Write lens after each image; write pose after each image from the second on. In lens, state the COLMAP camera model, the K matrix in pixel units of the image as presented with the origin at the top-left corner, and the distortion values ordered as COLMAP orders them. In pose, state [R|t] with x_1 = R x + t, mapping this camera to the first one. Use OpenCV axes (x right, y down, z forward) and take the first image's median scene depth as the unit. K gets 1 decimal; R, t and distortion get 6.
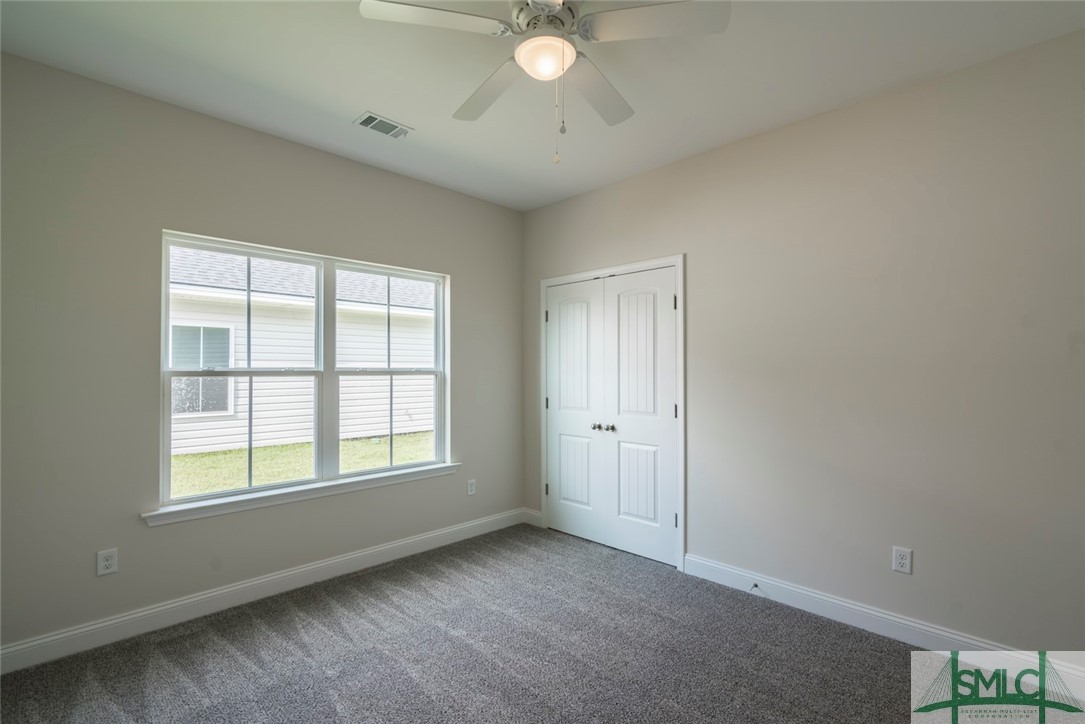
lens RADIAL K [[495.5, 0, 542.8], [0, 495.5, 364.0], [0, 0, 1]] dist [-0.001185, 0.001401]
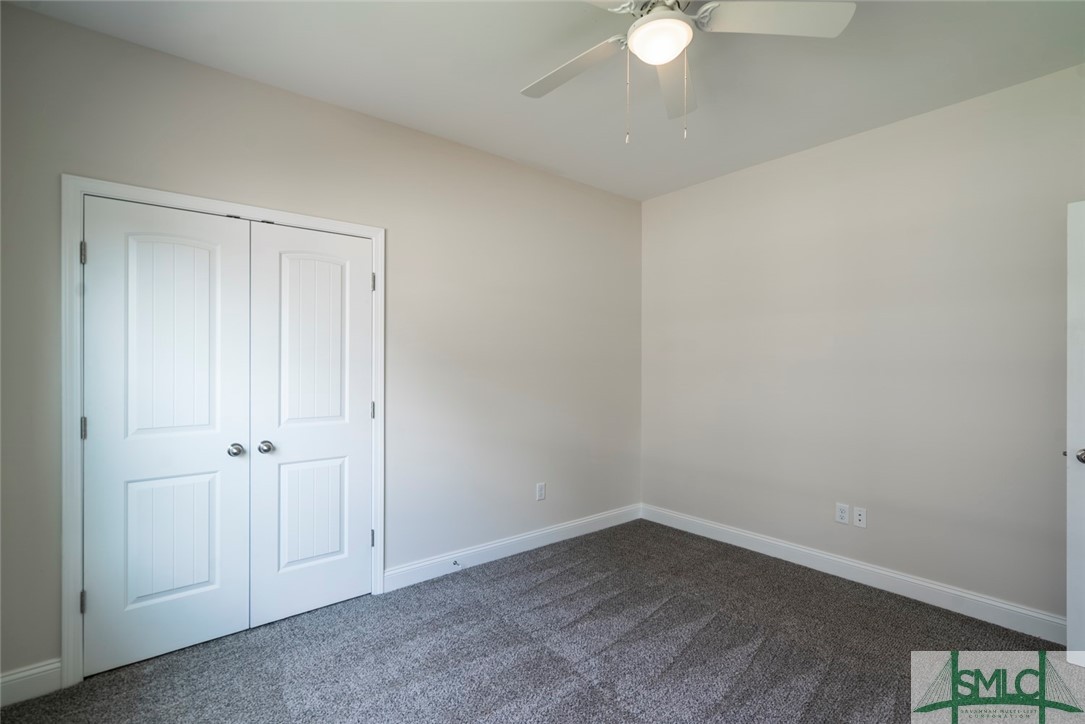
lens RADIAL K [[495.5, 0, 544.1], [0, 495.5, 362.4], [0, 0, 1]] dist [-0.001185, 0.001401]
pose [[0.109782, 0.005456, 0.993941, -0.501871], [-0.007628, 0.999960, -0.004646, 0.013764], [-0.993926, -0.007072, 0.109819, 0.563662]]
